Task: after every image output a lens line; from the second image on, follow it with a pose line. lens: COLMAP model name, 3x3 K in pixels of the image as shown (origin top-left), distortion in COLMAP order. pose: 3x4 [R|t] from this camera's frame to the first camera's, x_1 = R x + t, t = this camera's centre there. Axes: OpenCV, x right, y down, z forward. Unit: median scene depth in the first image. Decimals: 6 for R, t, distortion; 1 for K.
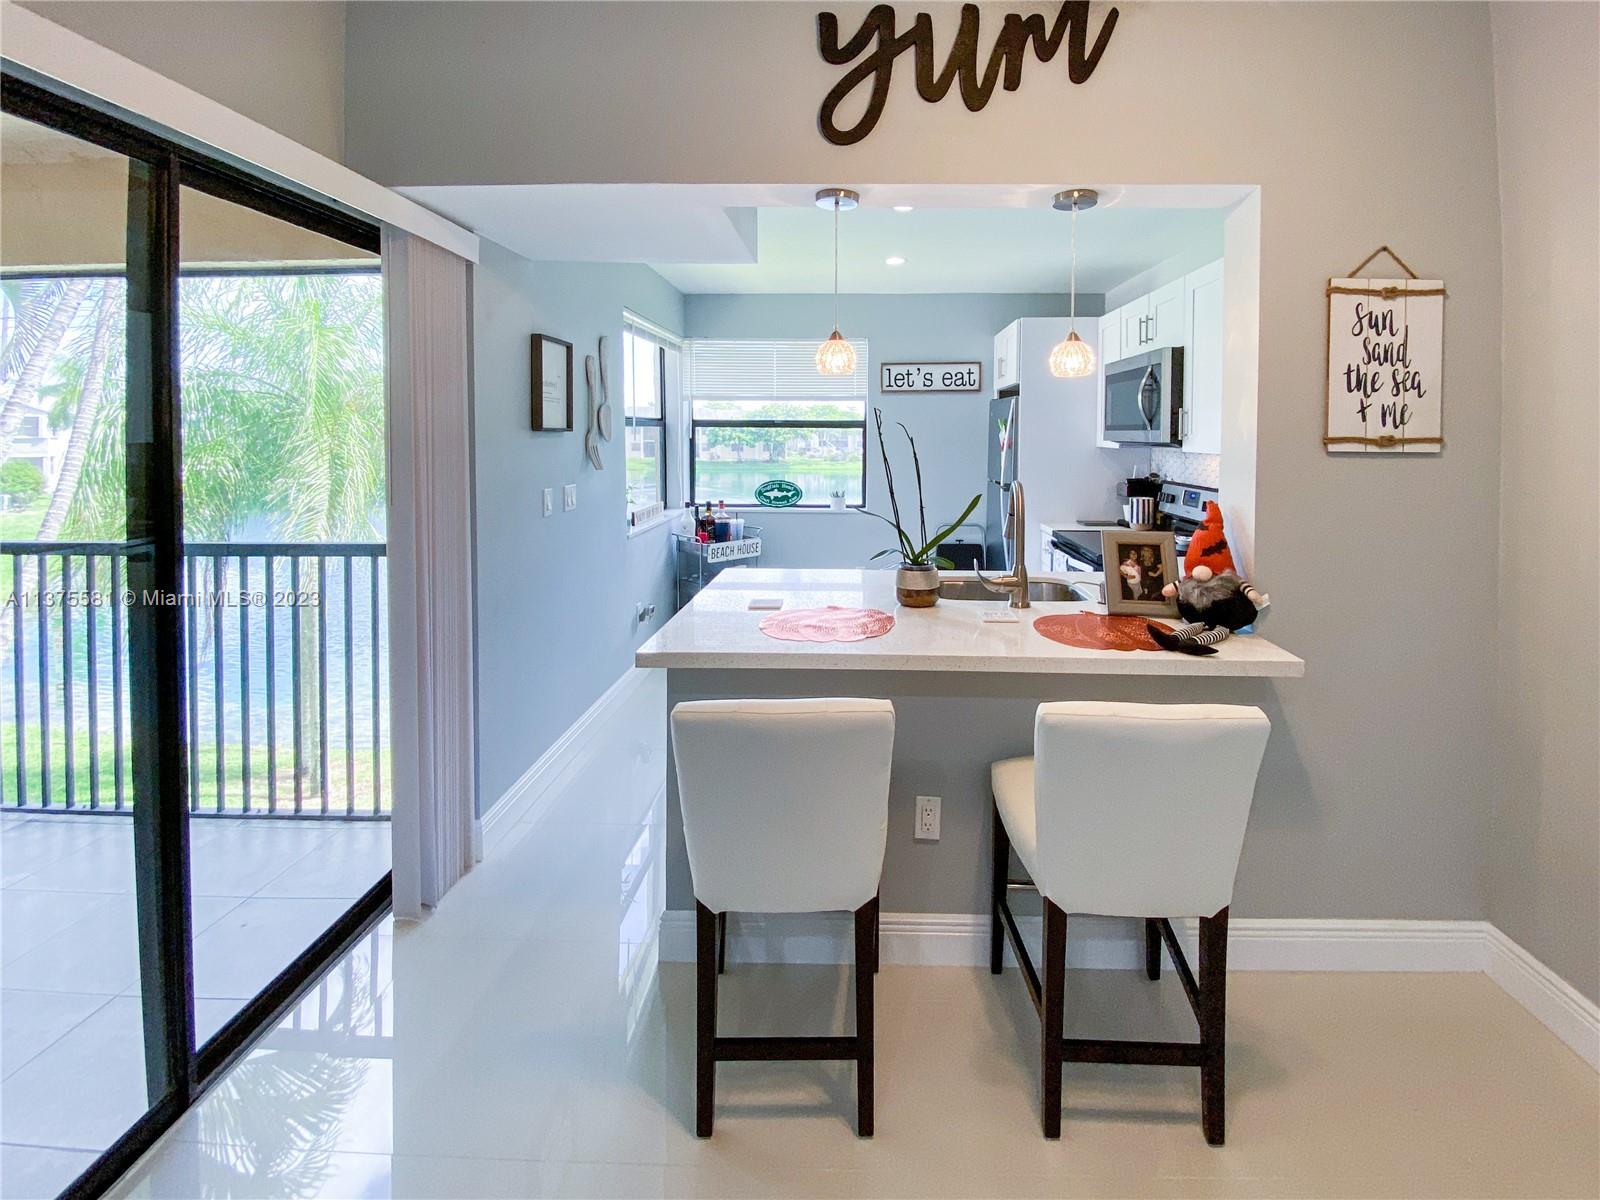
lens RADIAL K [[718.1, 0, 856.5], [0, 718.1, 447.1], [0, 0, 1]] dist [-0.003691, -0.000415]
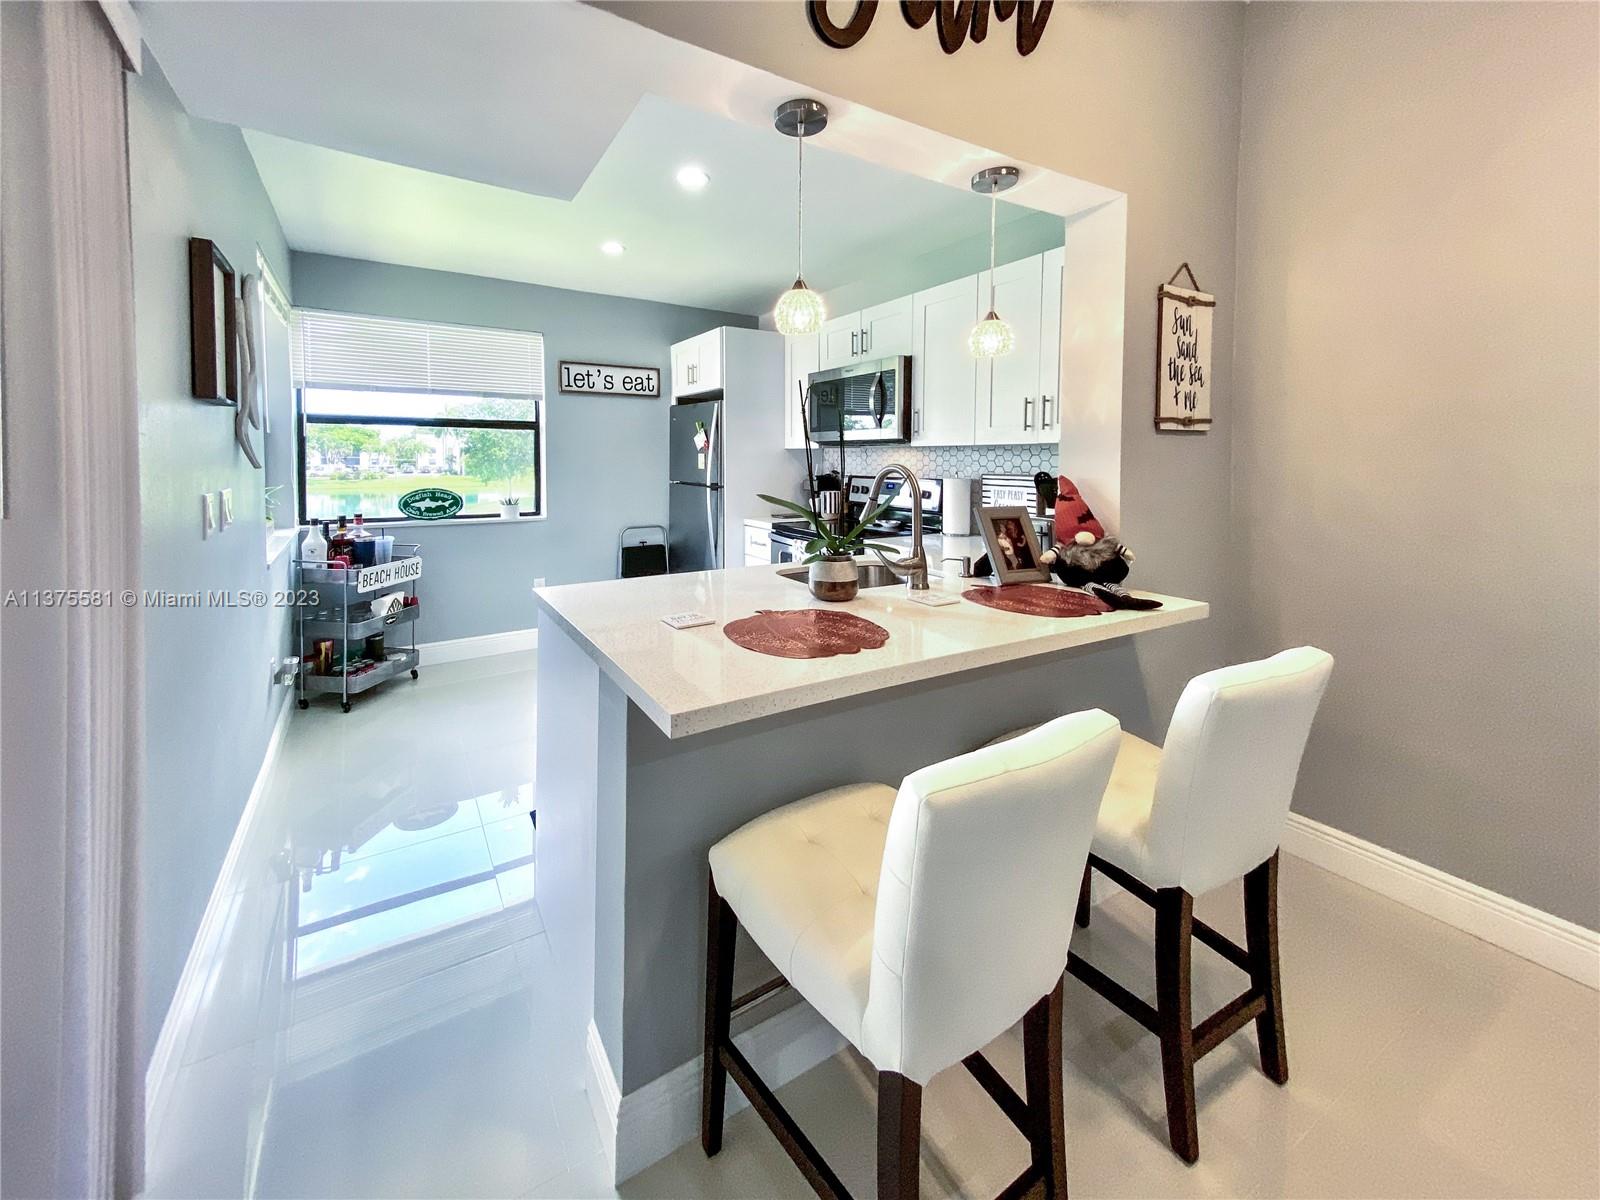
lens RADIAL K [[634.5, 0, 744.2], [0, 634.5, 462.8], [0, 0, 1]] dist [0.006266, -0.000062]
pose [[0.866415, -0.002898, 0.499315, -0.436948], [0.007692, 0.999942, -0.007544, 0.060934], [-0.499265, 0.010377, 0.866387, 0.396160]]
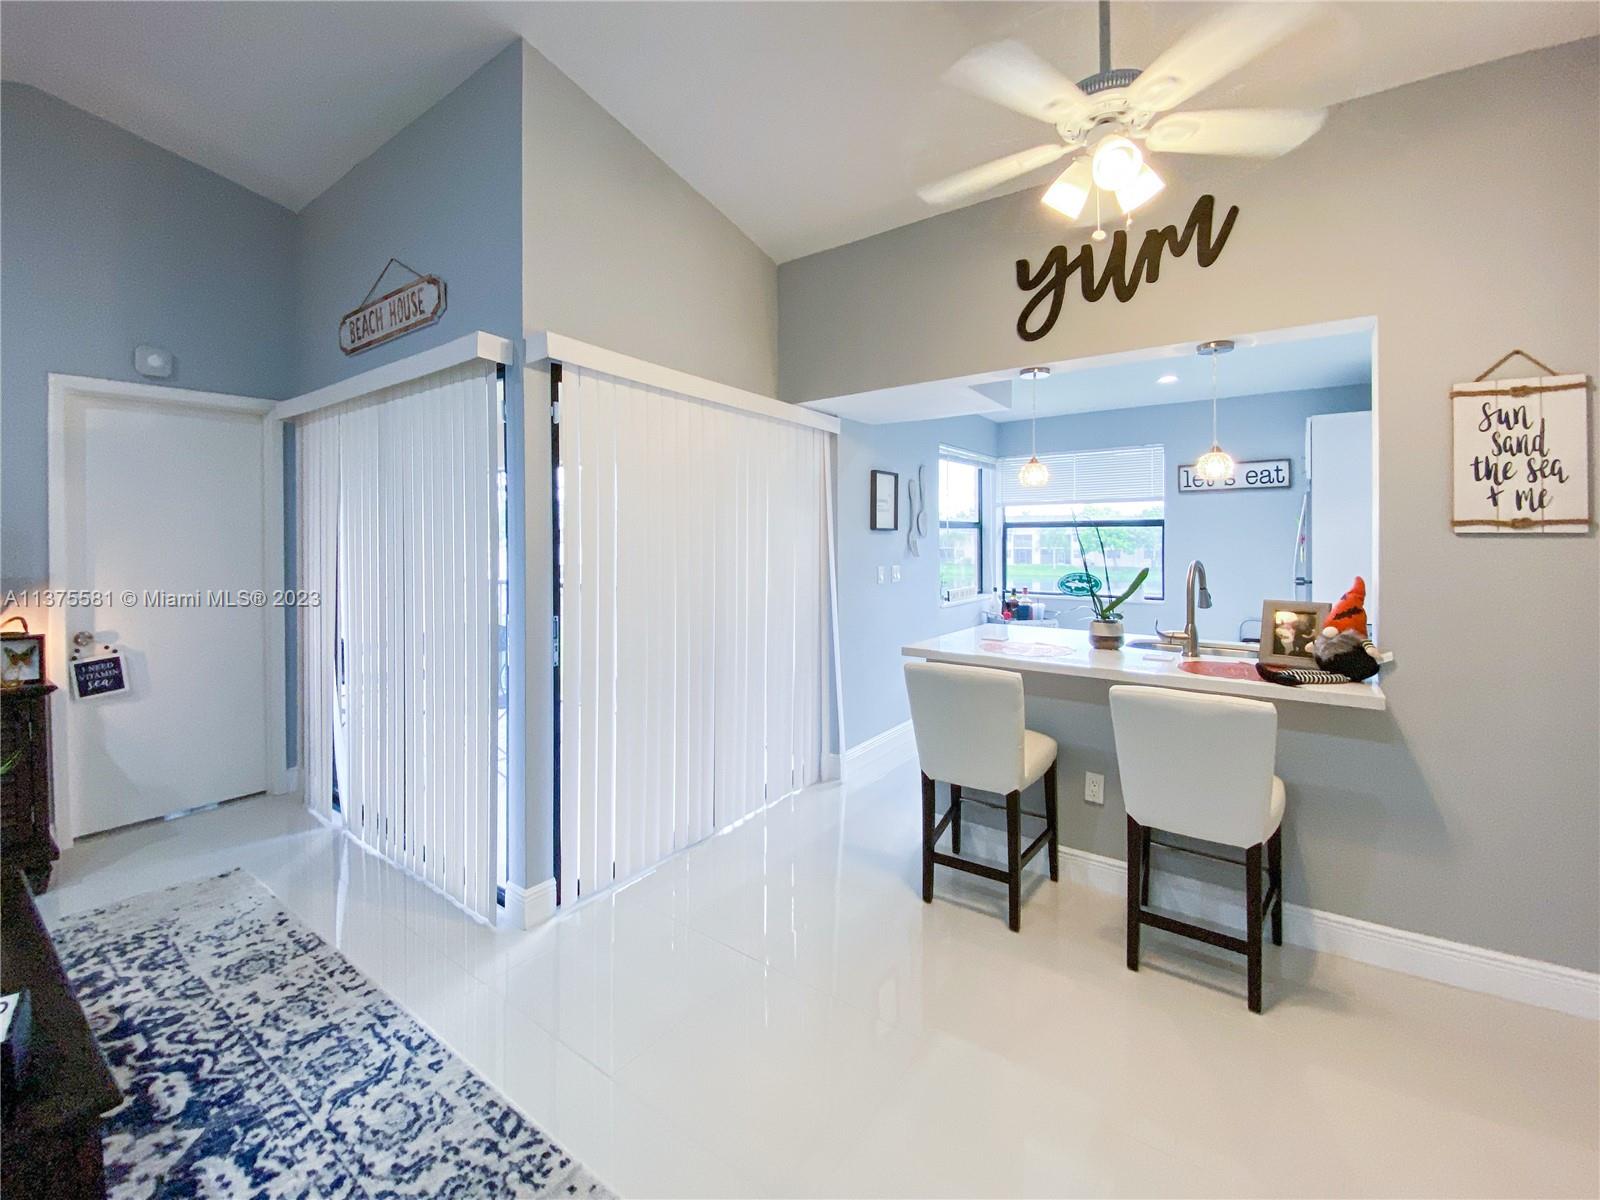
lens RADIAL K [[666.7, 0, 797.0], [0, 666.7, 548.7], [0, 0, 1]] dist [-0.011349, -0.007130]
pose [[0.823329, -0.001601, -0.567562, 0.352662], [-0.001179, 0.999989, -0.004531, 0.035277], [0.567563, 0.004400, 0.823318, -0.444851]]
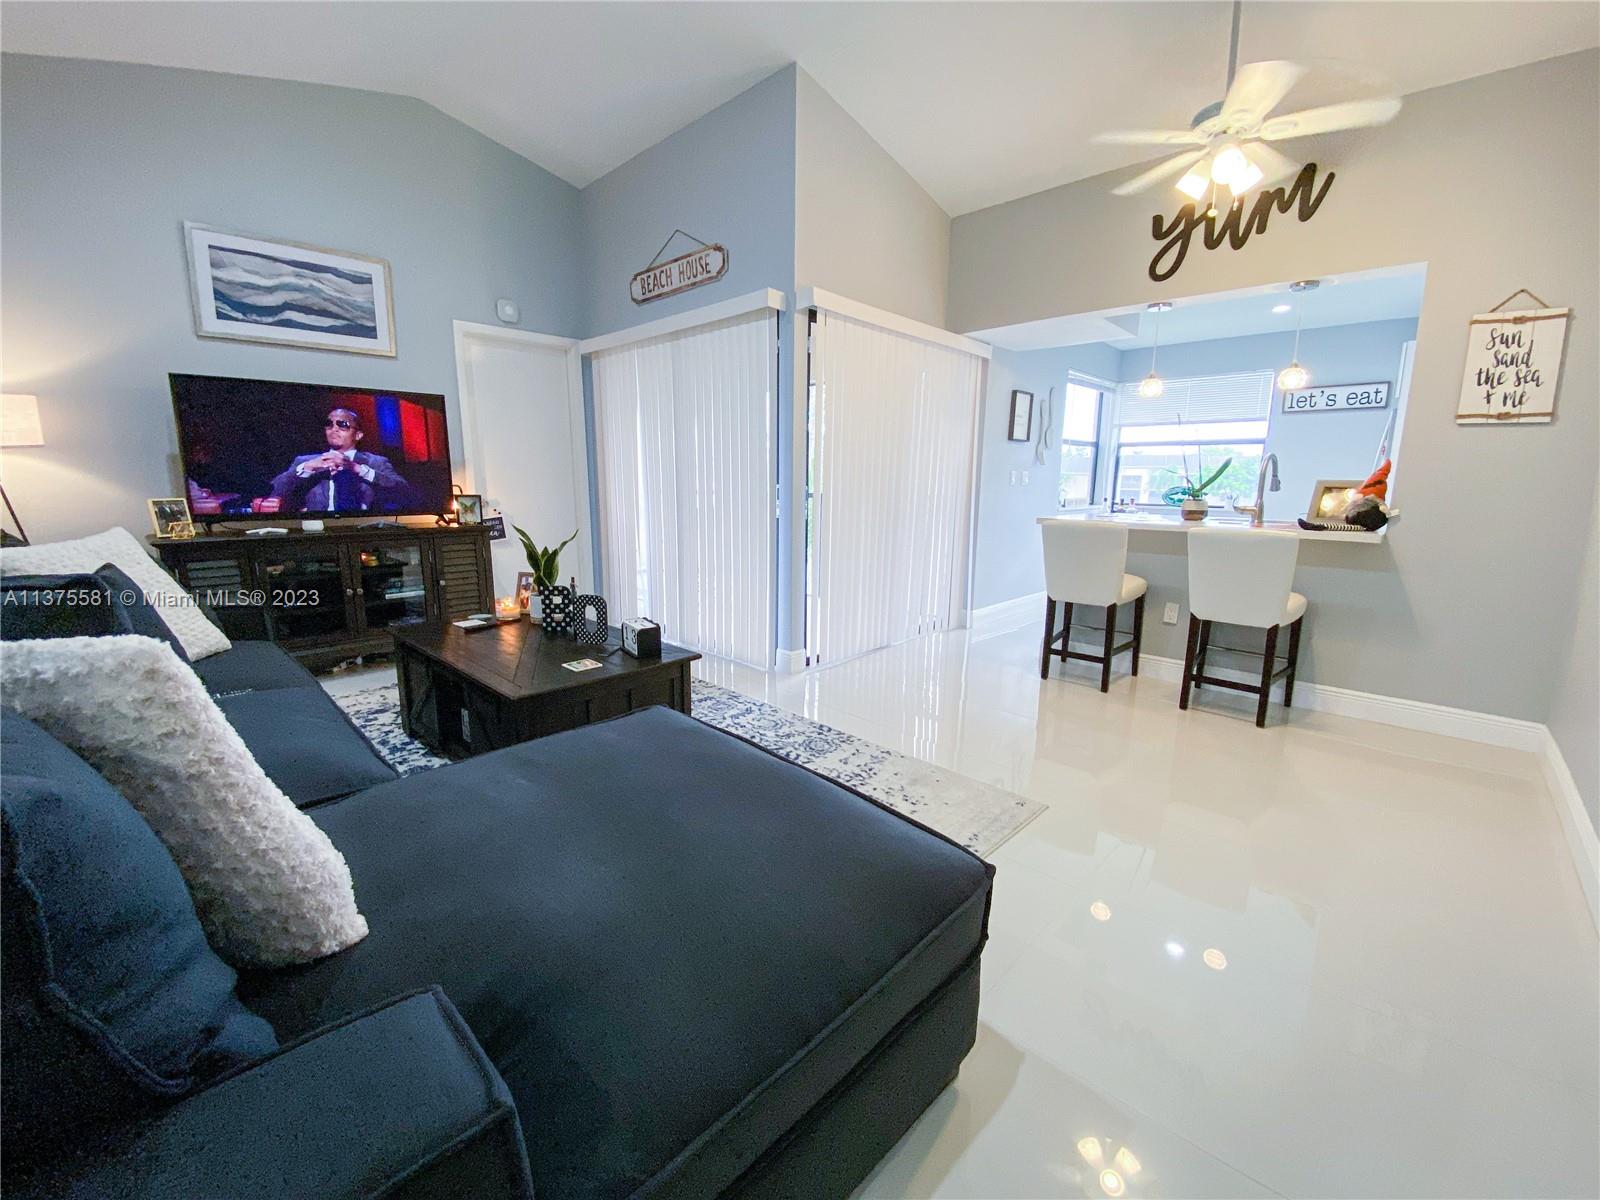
lens RADIAL K [[666.7, 0, 777.1], [0, 666.7, 612.1], [0, 0, 1]] dist [-0.011349, -0.007130]
pose [[0.723829, 0.133793, -0.676884, 0.553103], [-0.014682, 0.983784, 0.178755, 0.175959], [0.689823, -0.119450, 0.714056, -1.135533]]
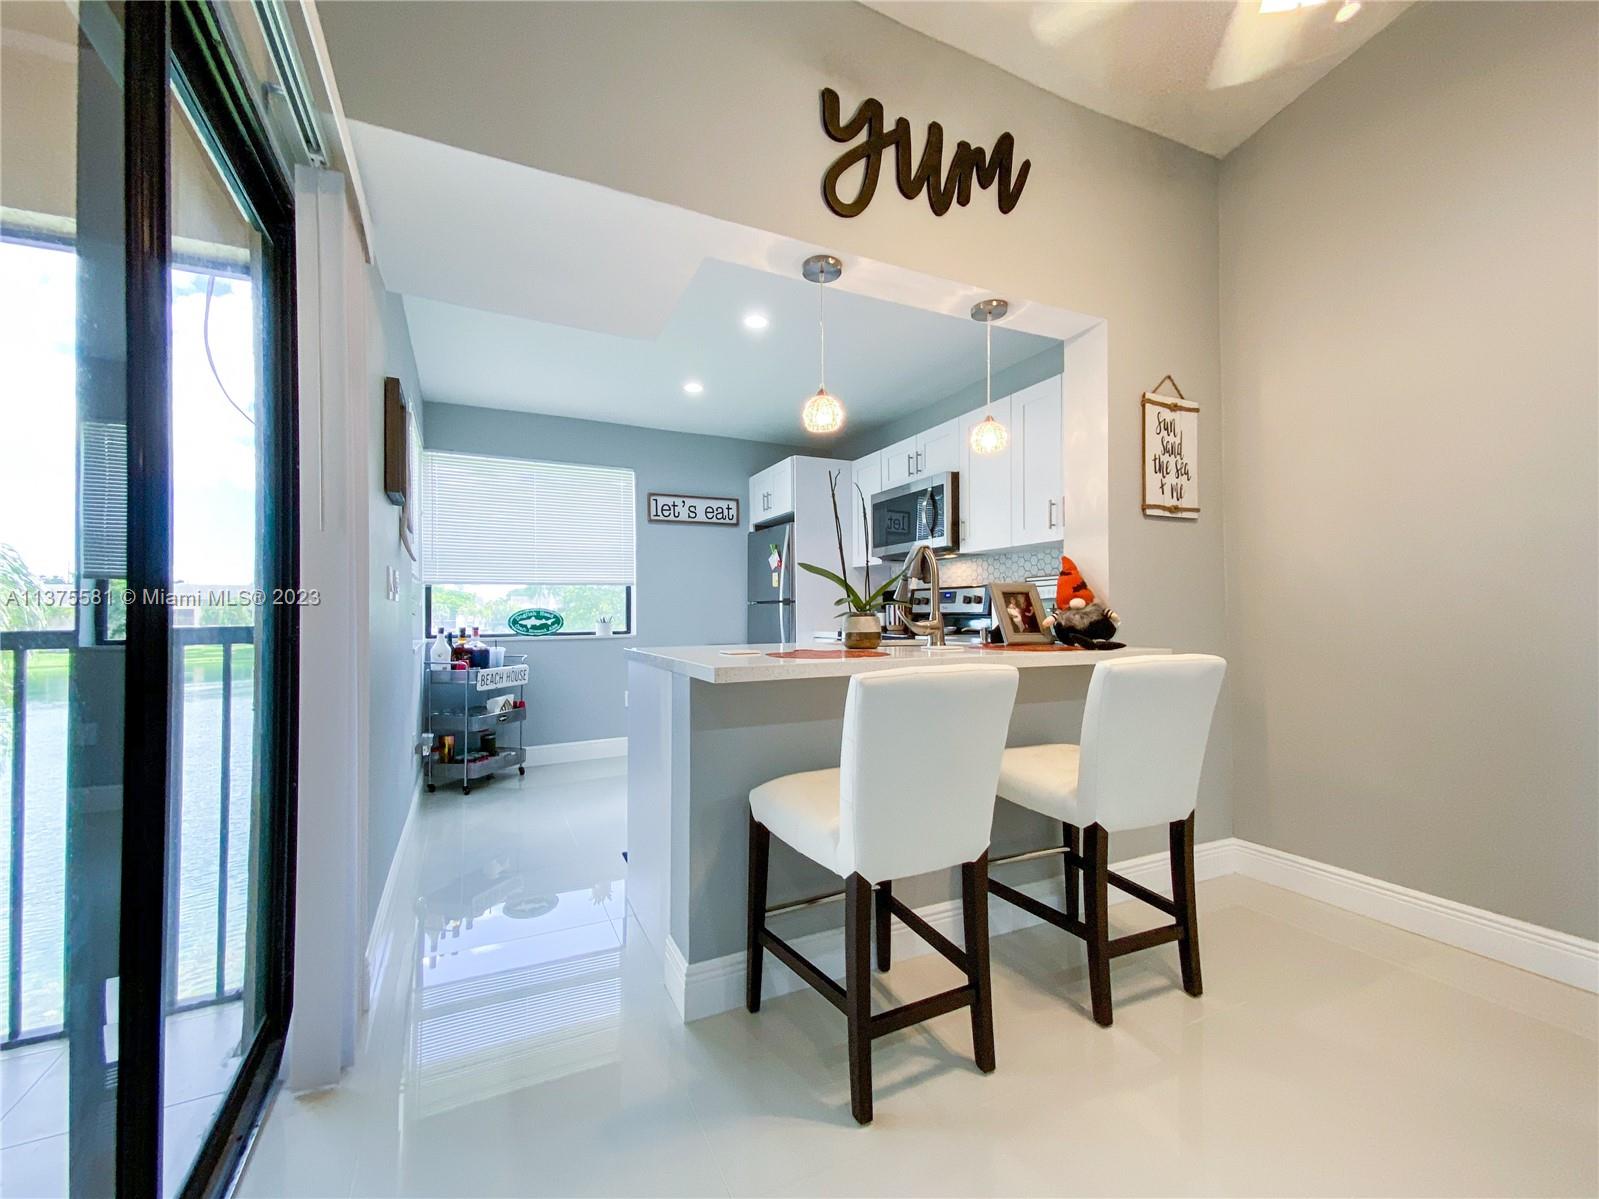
lens RADIAL K [[666.3, 0, 788.8], [0, 666.3, 603.9], [0, 0, 1]] dist [-0.011349, -0.007130]
pose [[0.902736, 0.003166, 0.430183, -0.495005], [0.013741, 0.999250, -0.036190, 0.203630], [-0.429975, 0.038582, 0.902016, 0.124399]]
